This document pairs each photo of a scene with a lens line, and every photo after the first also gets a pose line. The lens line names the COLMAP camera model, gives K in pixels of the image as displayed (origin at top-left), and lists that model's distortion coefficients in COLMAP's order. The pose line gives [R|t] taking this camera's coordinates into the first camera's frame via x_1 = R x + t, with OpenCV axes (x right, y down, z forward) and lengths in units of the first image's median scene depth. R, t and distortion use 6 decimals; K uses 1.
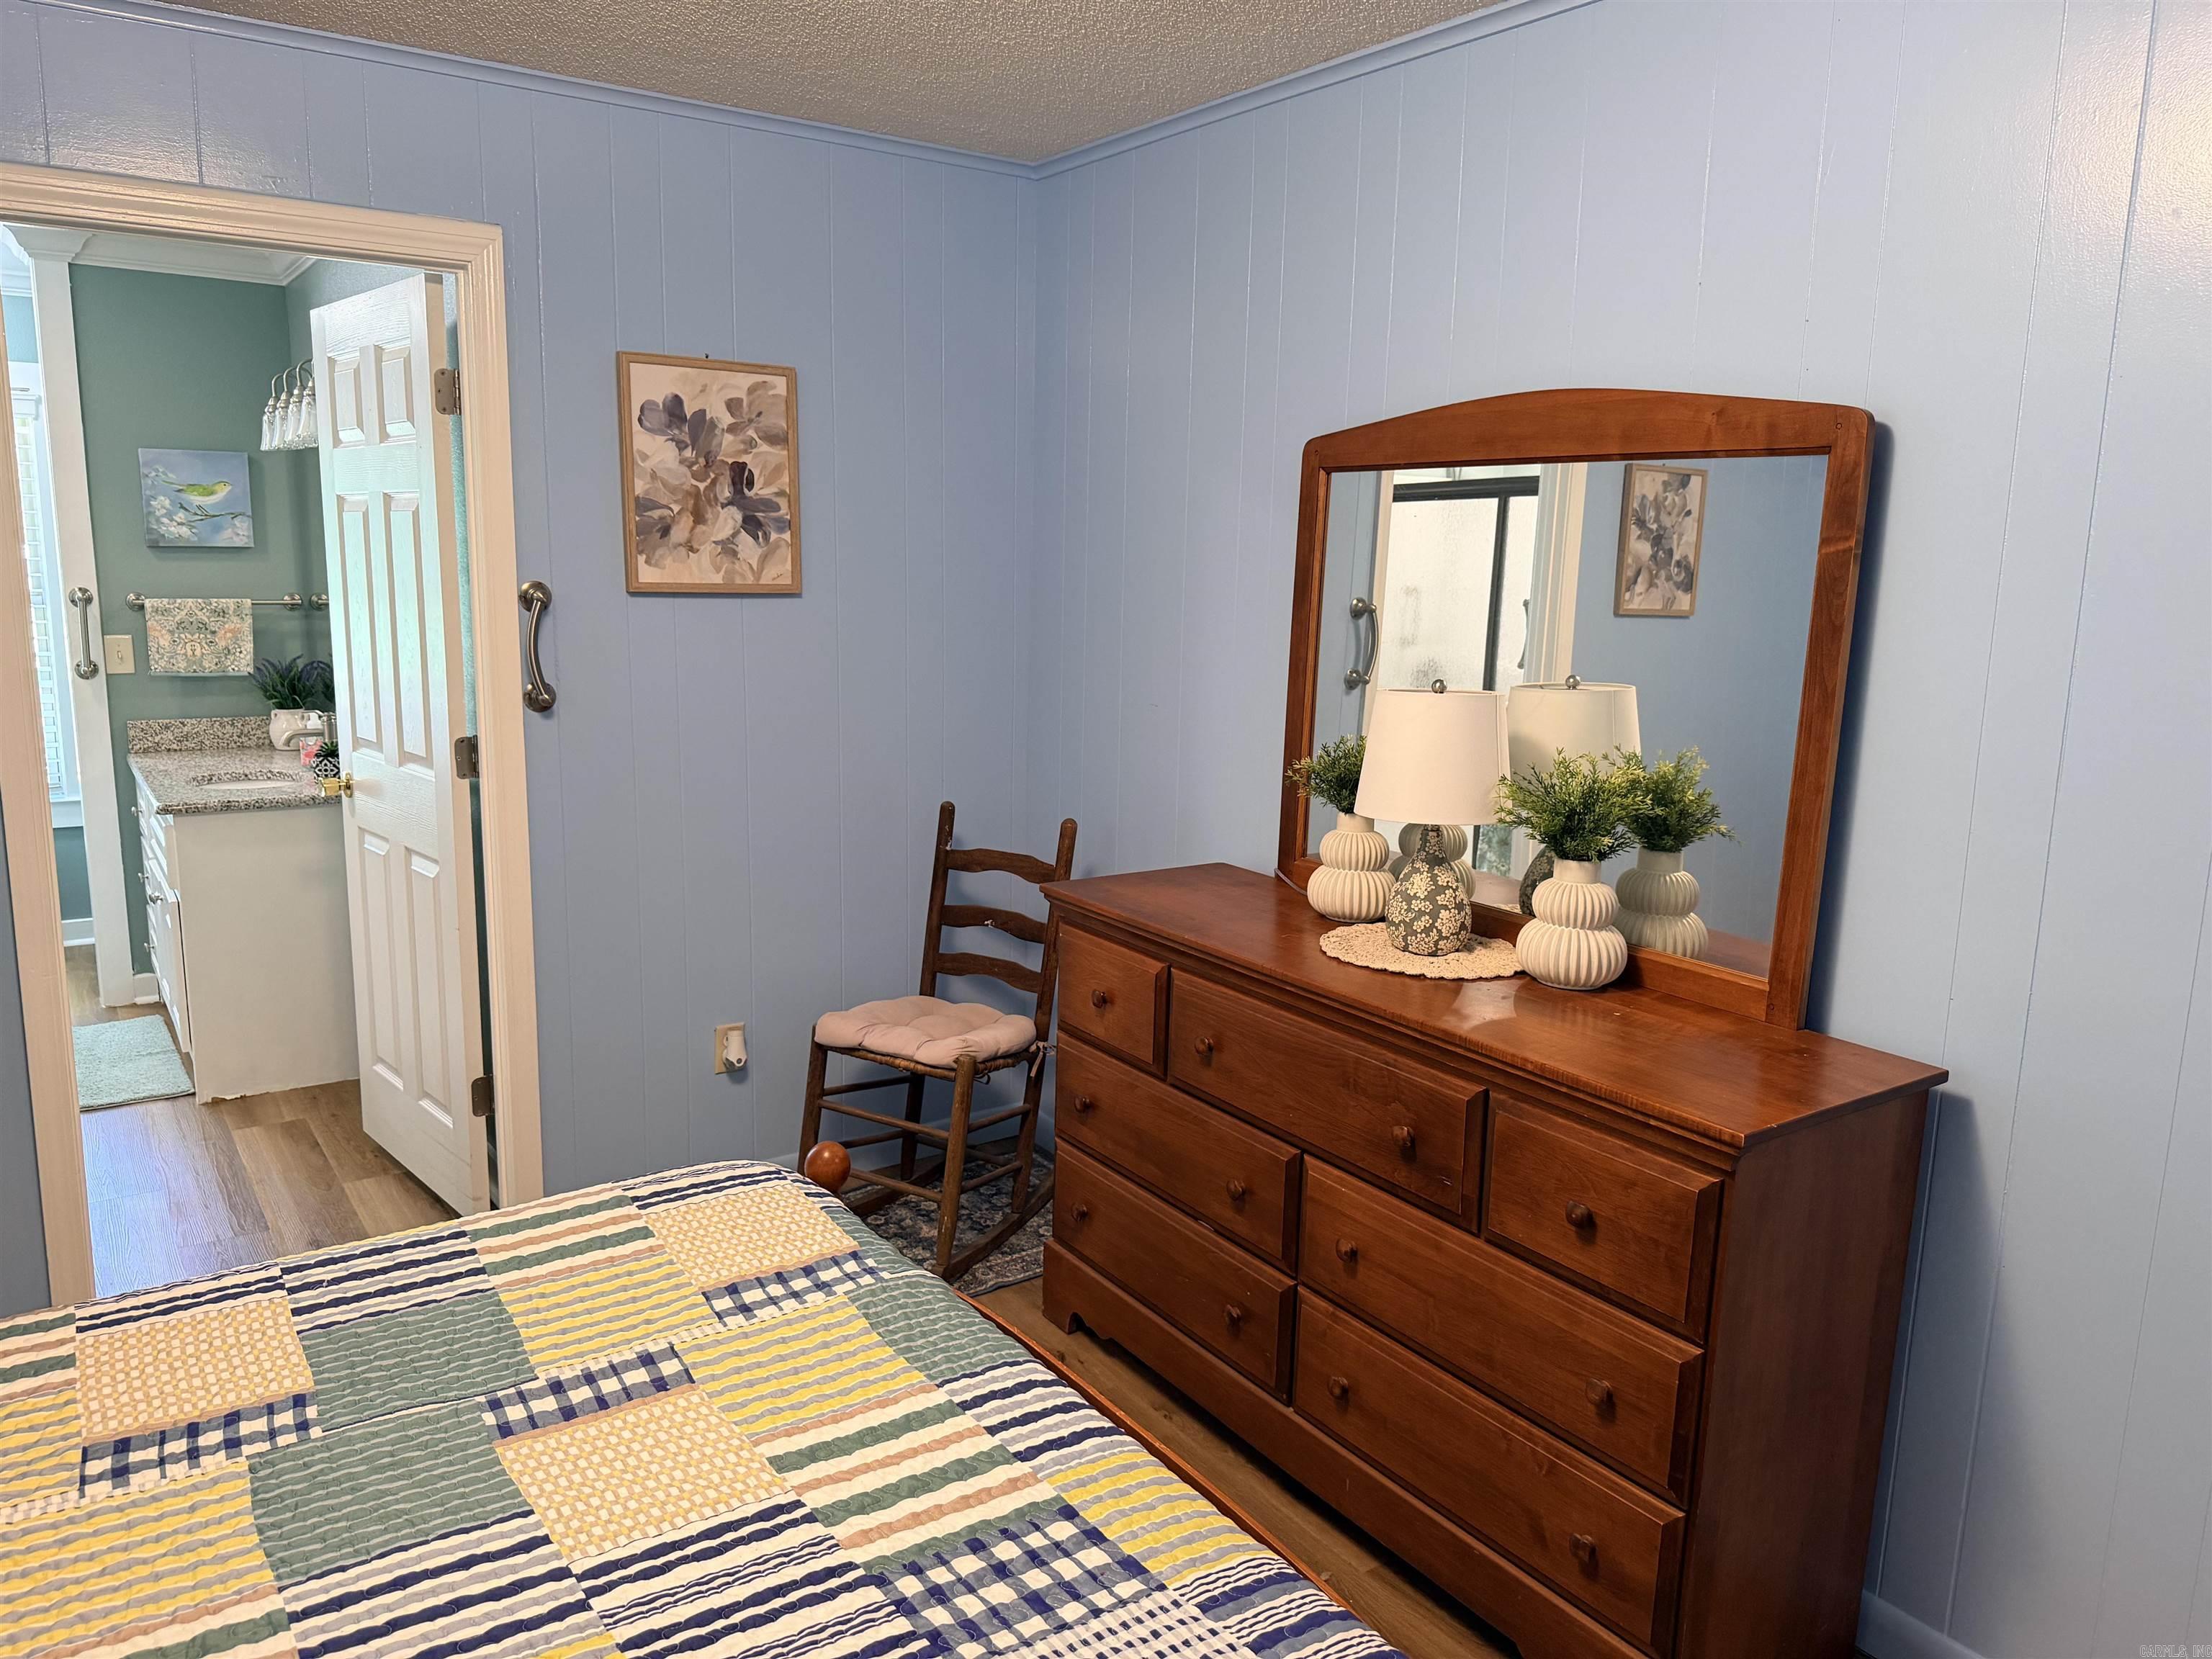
lens RADIAL K [[1568.7, 0, 1103.6], [0, 1568.7, 830.5], [0, 0, 1]] dist [0.054740, -0.065891]
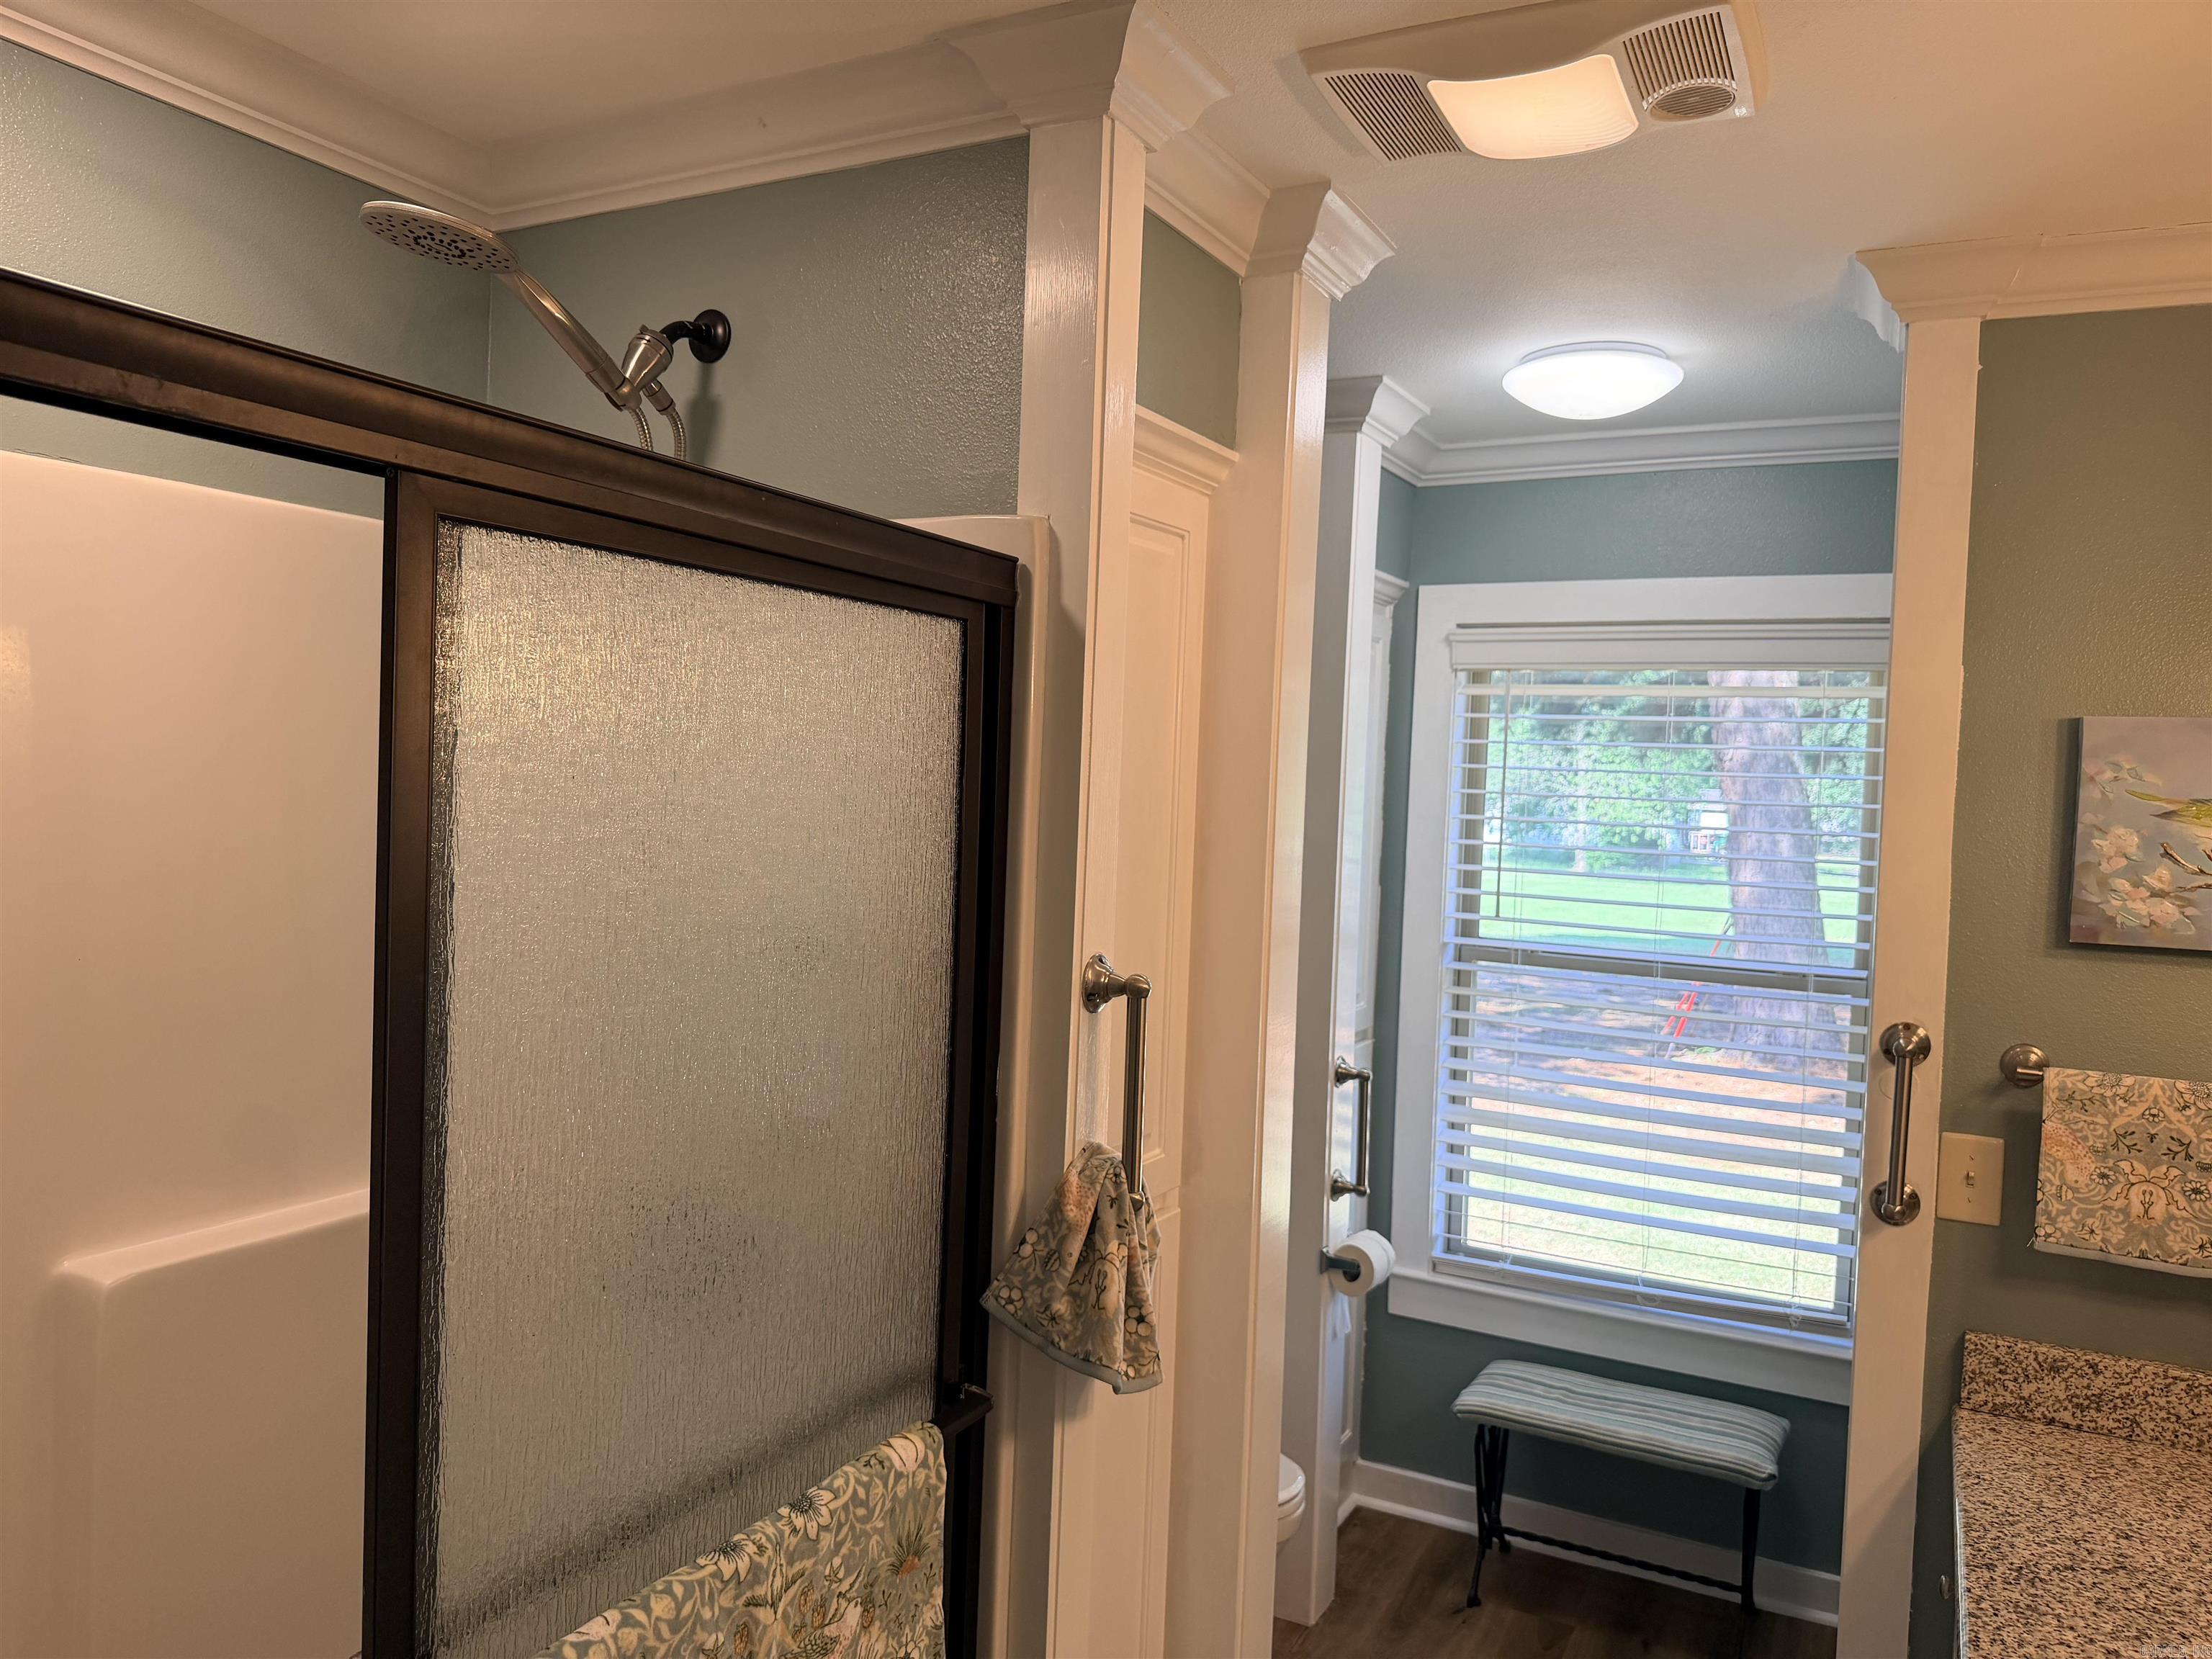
lens RADIAL K [[1568.7, 0, 1106.3], [0, 1568.7, 835.2], [0, 0, 1]] dist [0.054740, -0.065891]
pose [[0.470602, 0.029741, -0.881844, -0.946610], [-0.179087, 0.981849, -0.062457, -0.362958], [0.863980, 0.187319, 0.467386, 1.548461]]
